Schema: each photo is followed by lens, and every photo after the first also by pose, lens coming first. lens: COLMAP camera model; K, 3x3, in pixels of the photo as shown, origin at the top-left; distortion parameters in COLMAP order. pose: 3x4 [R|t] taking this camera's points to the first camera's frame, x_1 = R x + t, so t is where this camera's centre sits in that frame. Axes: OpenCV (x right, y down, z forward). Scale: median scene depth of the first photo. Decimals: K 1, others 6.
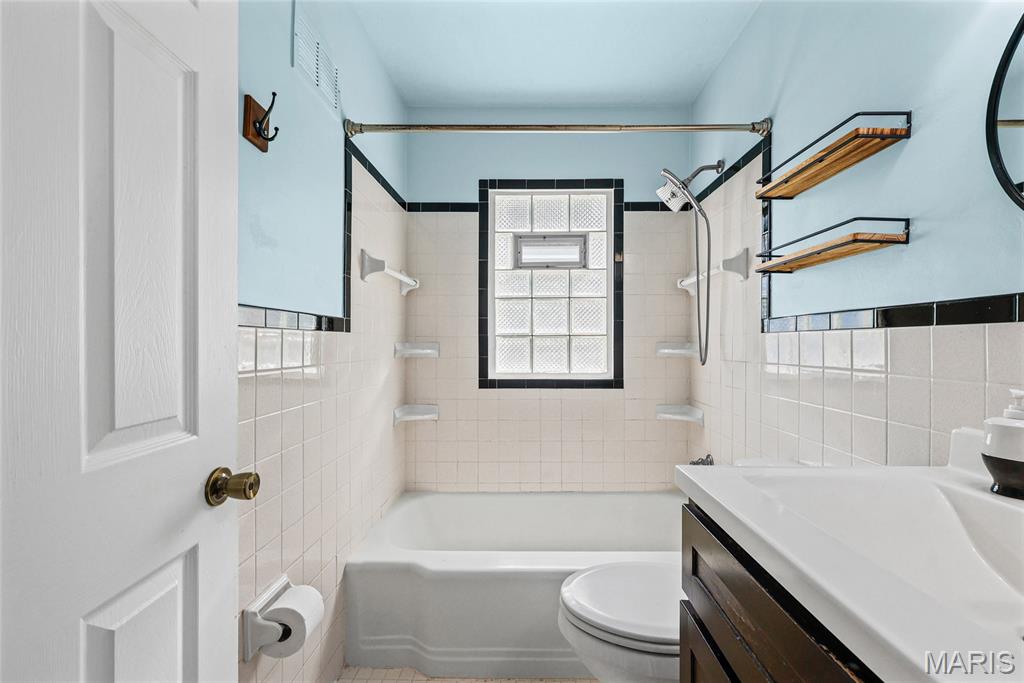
lens RADIAL K [[417.5, 0, 512.0], [0, 417.5, 341.5], [0, 0, 1]] dist [0.000069, -0.000031]
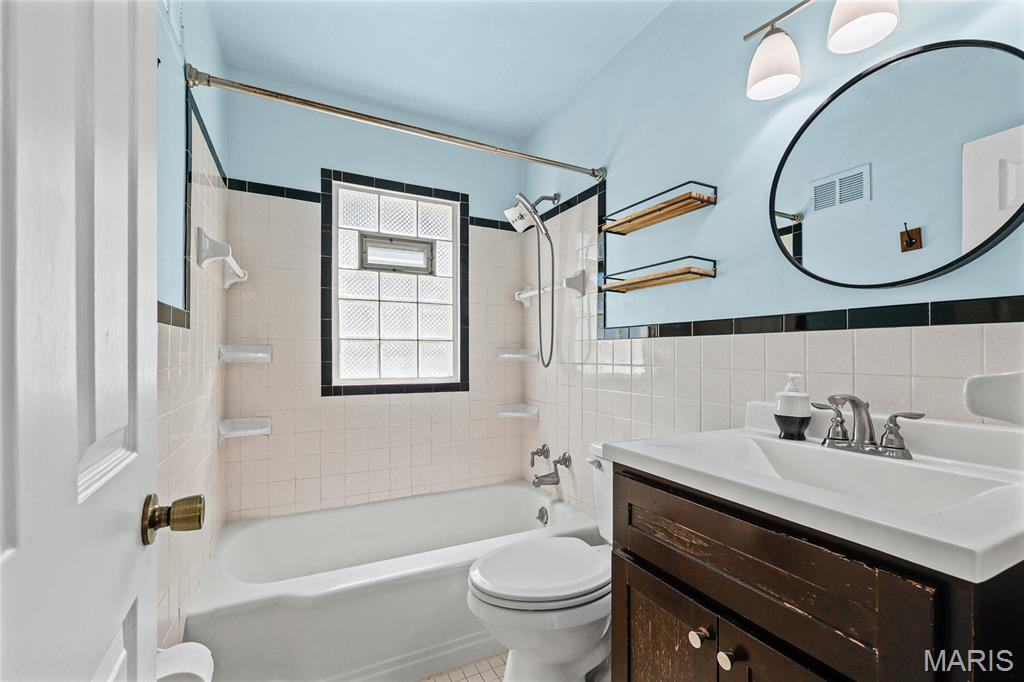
lens RADIAL K [[412.2, 0, 509.6], [0, 412.2, 347.8], [0, 0, 1]] dist [-0.000003, -0.000055]
pose [[0.899437, 0.010503, 0.436925, -0.104799], [-0.009048, 0.999944, -0.005411, 0.007772], [-0.436958, 0.000914, 0.899482, 0.008835]]
